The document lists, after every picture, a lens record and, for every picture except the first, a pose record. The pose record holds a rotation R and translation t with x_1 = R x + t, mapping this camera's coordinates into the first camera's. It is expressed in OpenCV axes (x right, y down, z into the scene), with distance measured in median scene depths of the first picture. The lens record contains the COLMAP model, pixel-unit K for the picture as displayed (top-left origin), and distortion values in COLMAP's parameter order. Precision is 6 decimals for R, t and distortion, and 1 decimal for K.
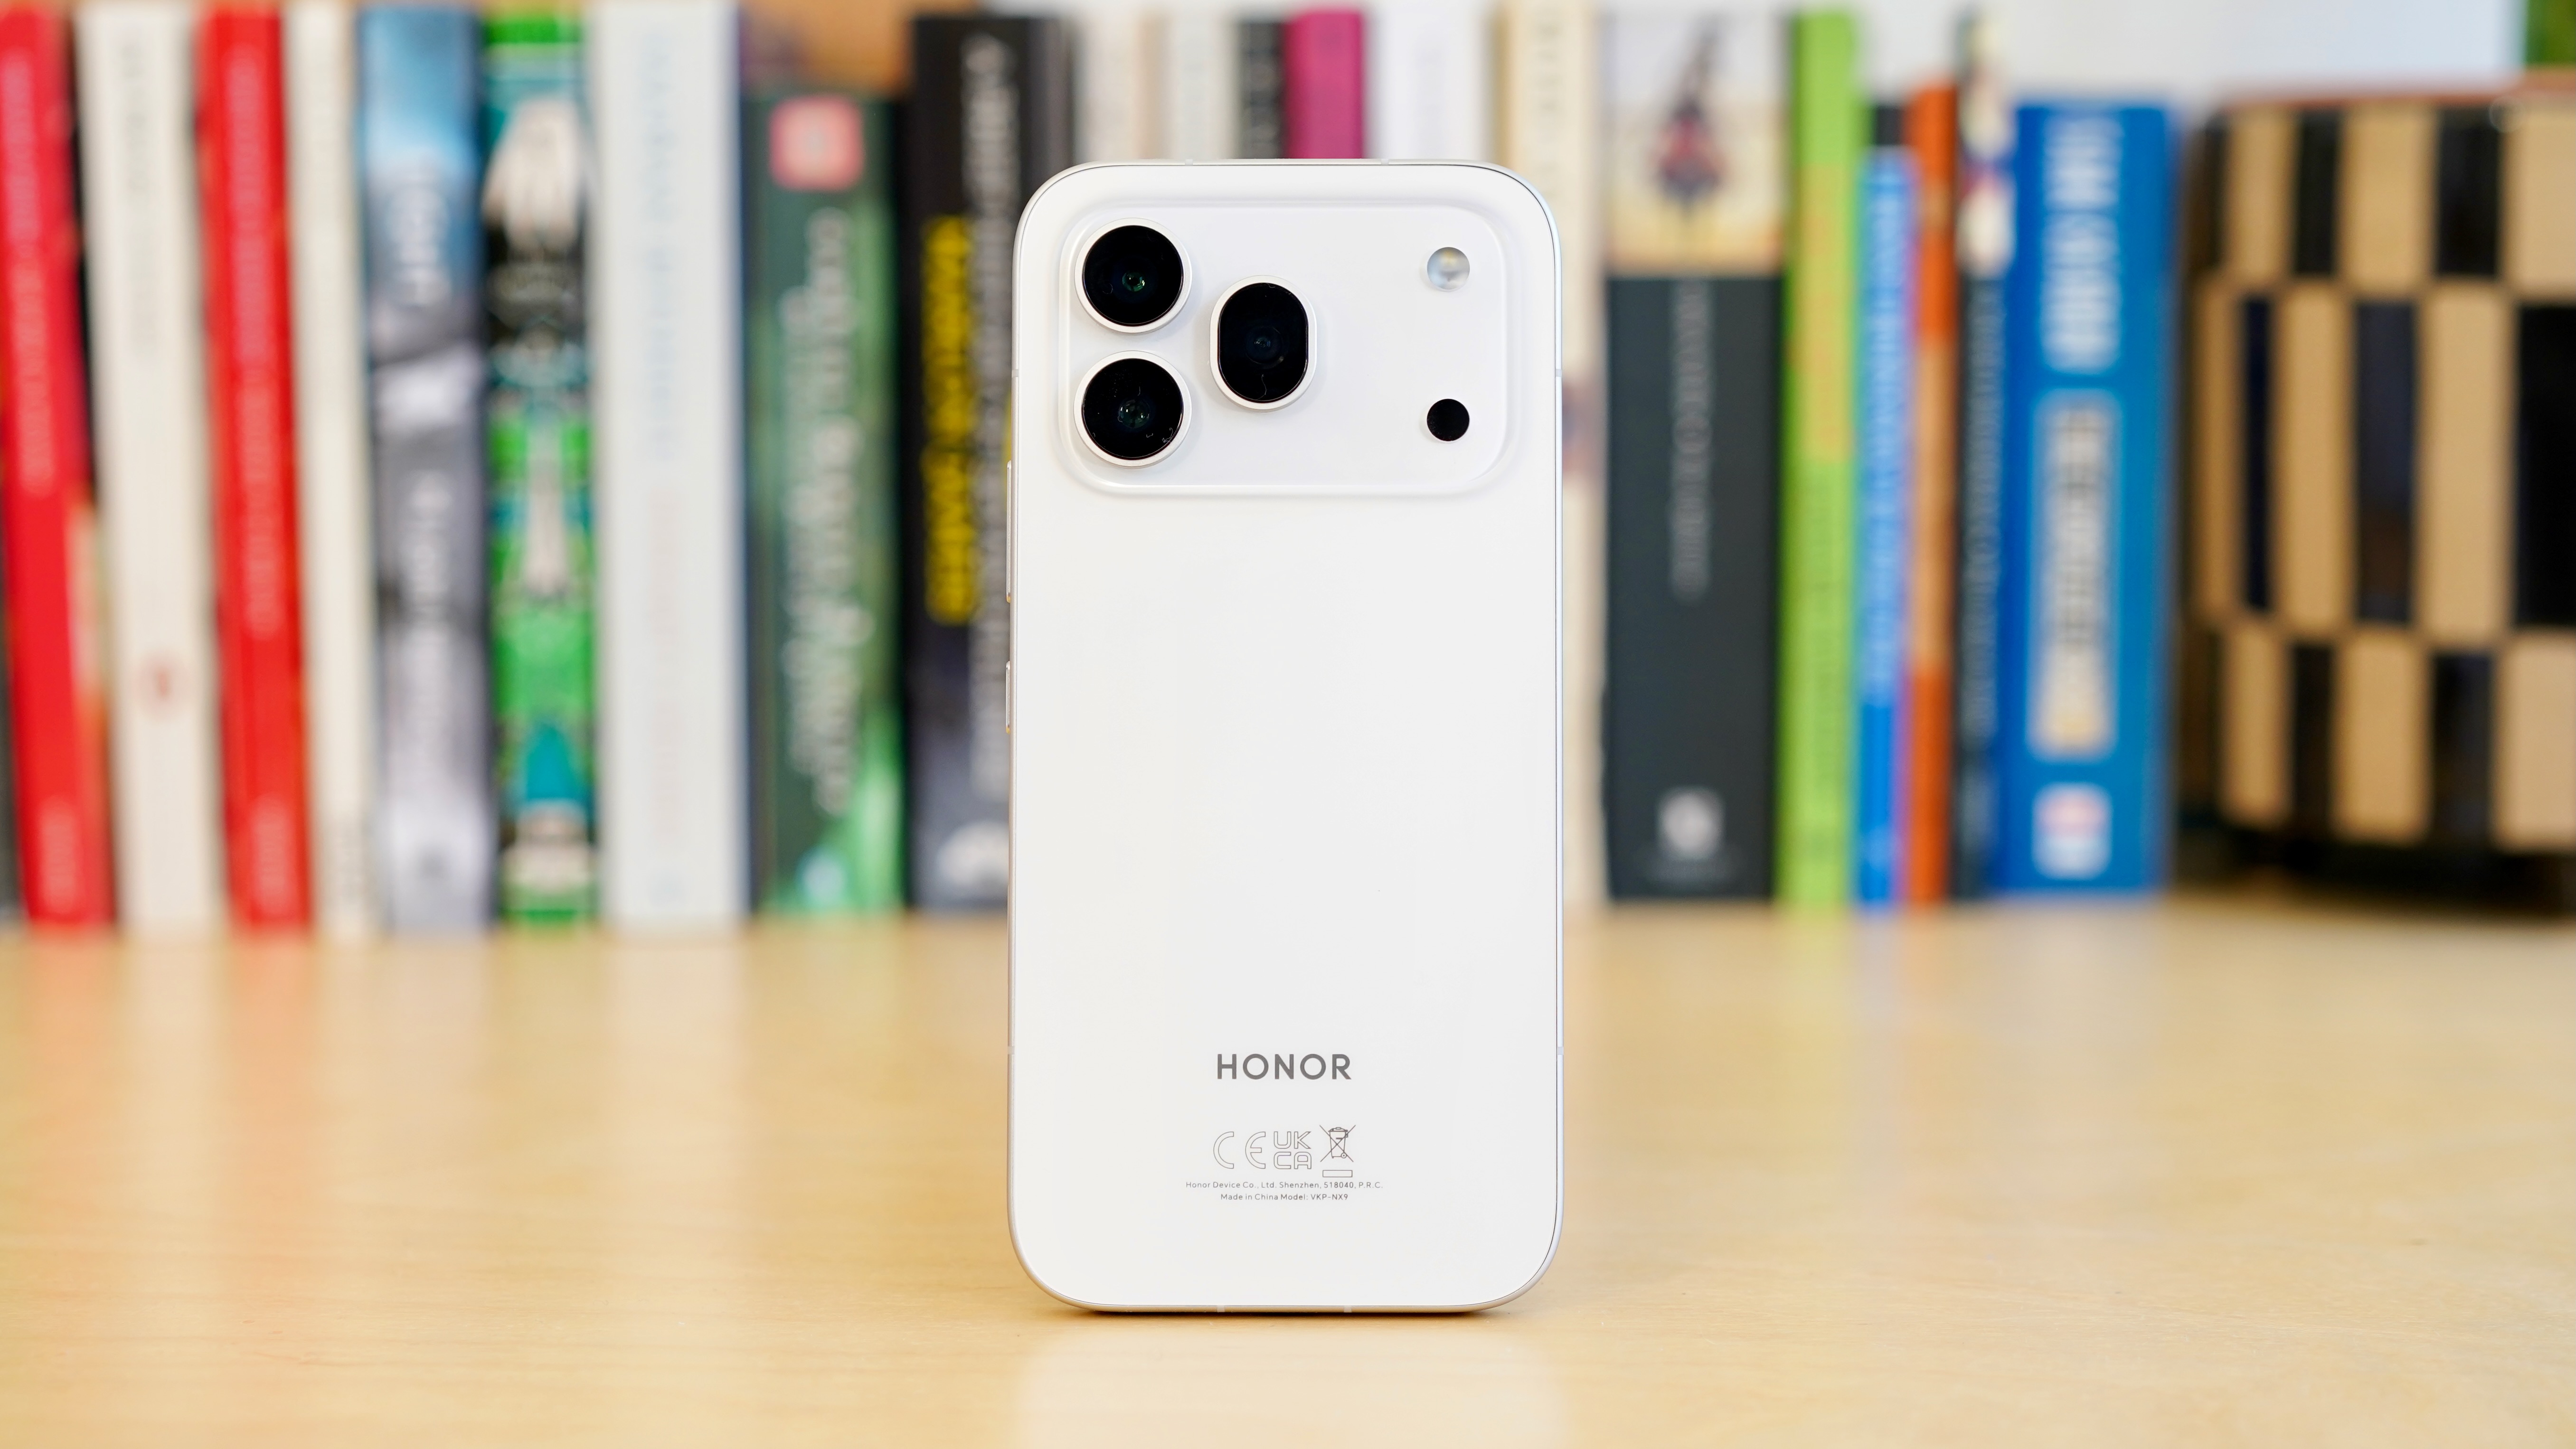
lens RADIAL K [[4234.7, 0, 1300.9], [0, 4234.7, 715.8], [0, 0, 1]] dist [0.052155, -0.045365]
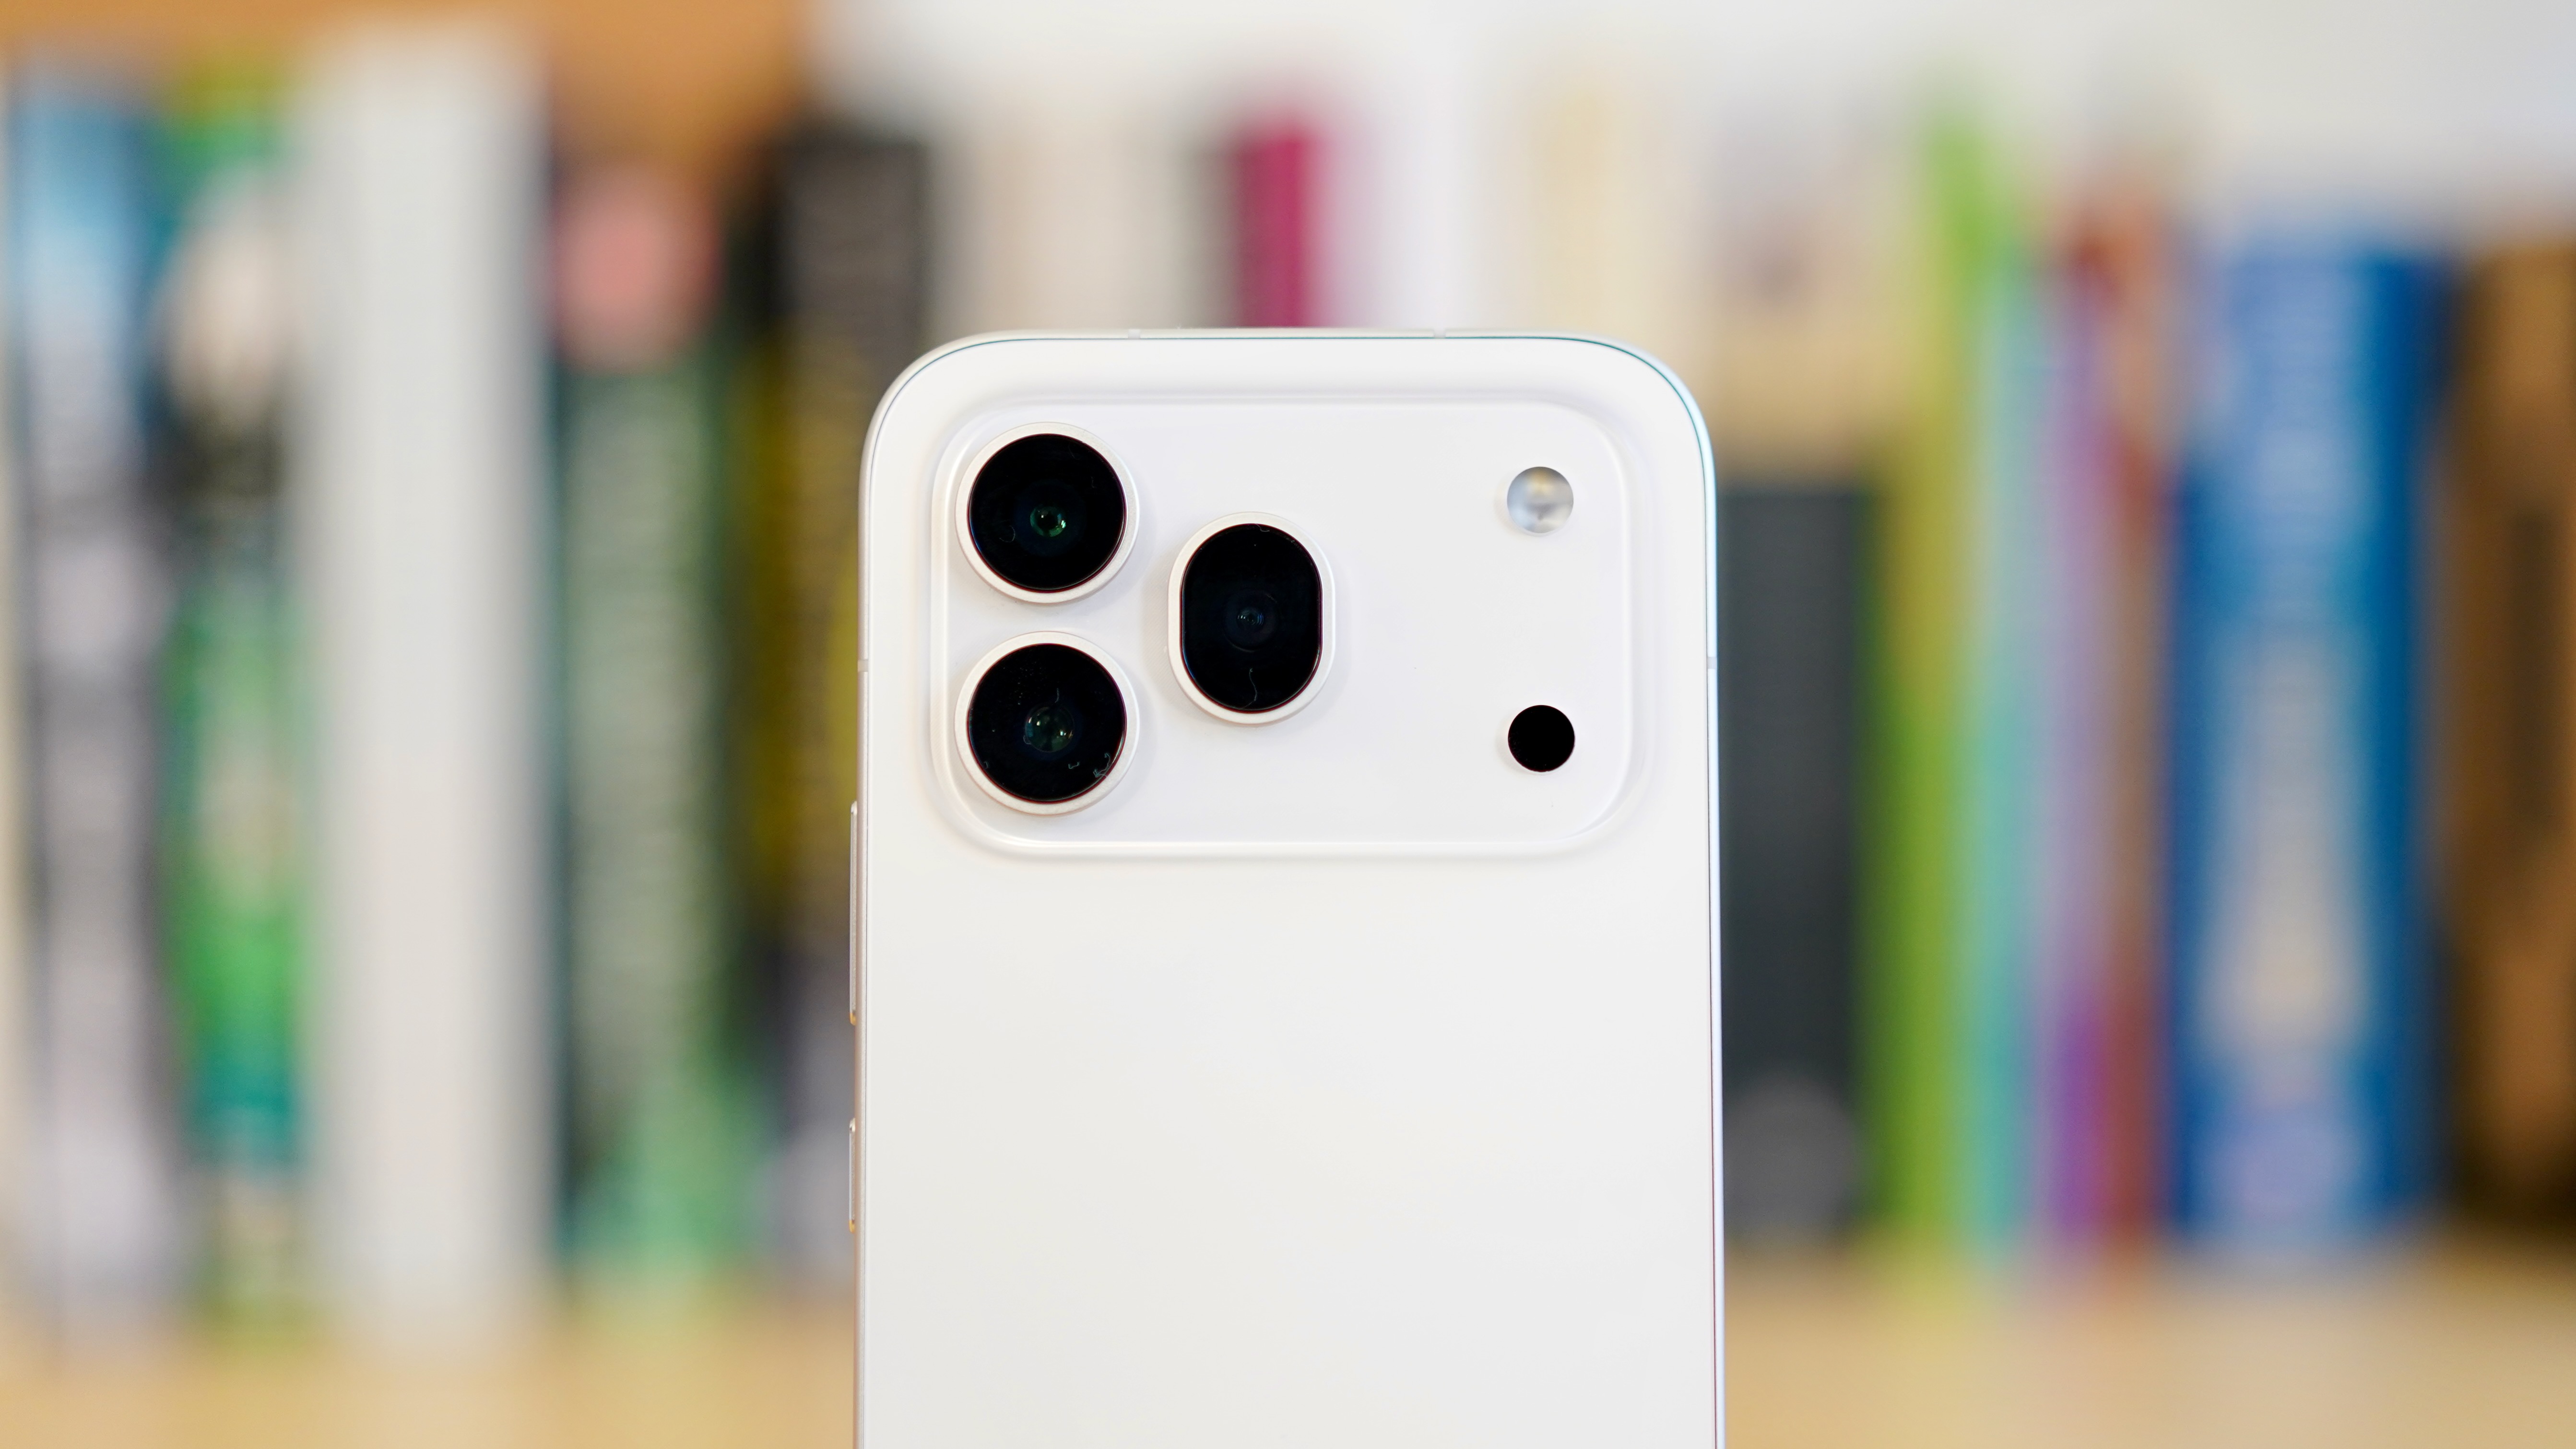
lens RADIAL K [[4121.2, 0, 1288.0], [0, 4121.2, 724.5], [0, 0, 1]] dist [0.031268, 0.150117]
pose [[0.999820, -0.000550, 0.018961, -0.015200], [0.000692, 0.999972, -0.007479, -0.066926], [-0.018956, 0.007491, 0.999792, 0.378348]]
